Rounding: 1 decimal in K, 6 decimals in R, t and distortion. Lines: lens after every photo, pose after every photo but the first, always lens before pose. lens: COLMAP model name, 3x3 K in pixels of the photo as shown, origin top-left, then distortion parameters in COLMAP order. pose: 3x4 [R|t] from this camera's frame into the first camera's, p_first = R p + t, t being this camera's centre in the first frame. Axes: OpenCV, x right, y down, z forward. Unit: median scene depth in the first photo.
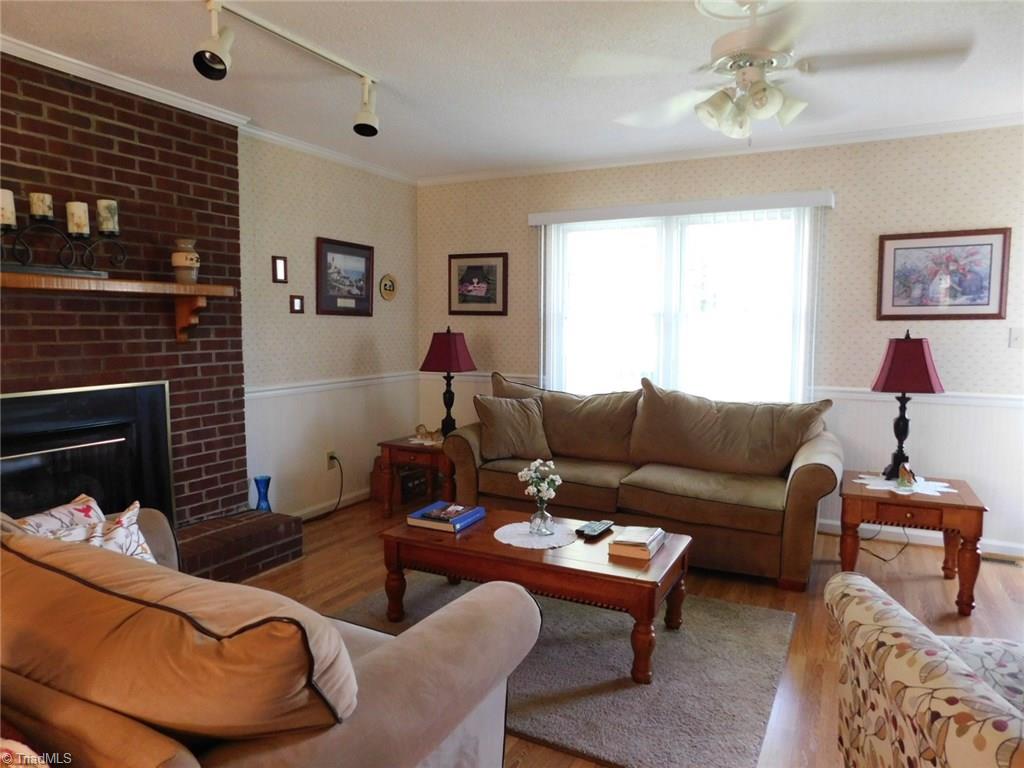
lens RADIAL K [[677.3, 0, 512.0], [0, 677.3, 384.0], [0, 0, 1]] dist [-0.080265, 0.068494]
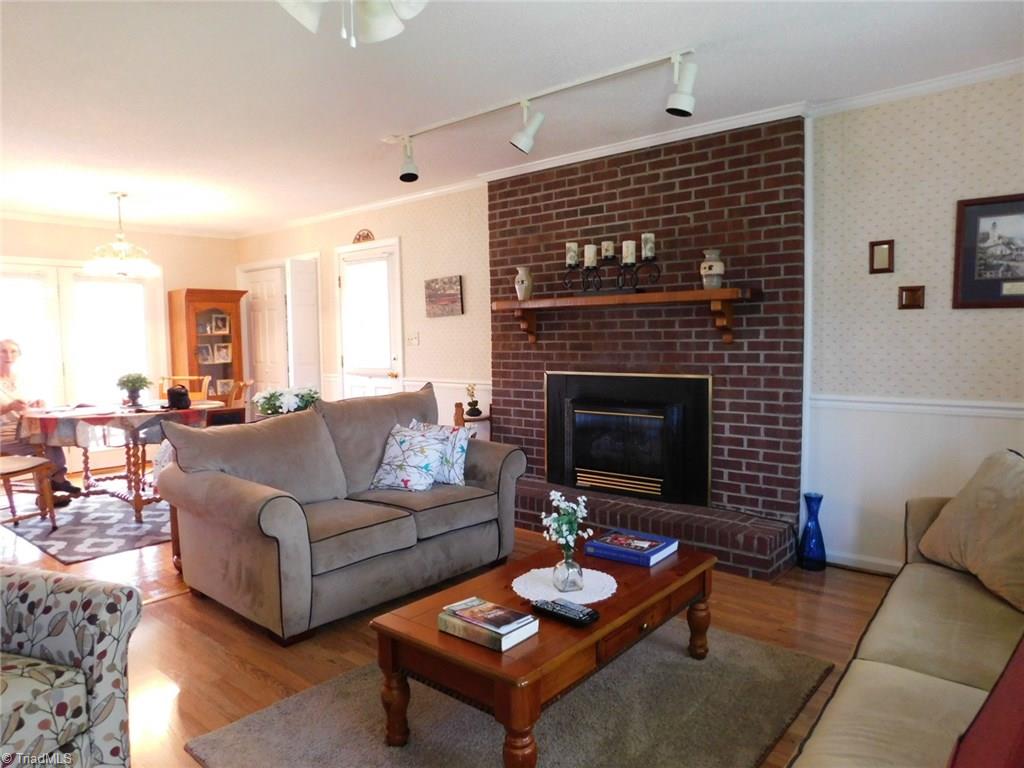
lens RADIAL K [[677.3, 0, 512.0], [0, 677.3, 384.0], [0, 0, 1]] dist [-0.080265, 0.068494]
pose [[-0.224907, 0.070126, -0.971854, 0.623573], [-0.071904, 0.993493, 0.088327, -0.062678], [0.971724, 0.089745, -0.218401, 0.846388]]
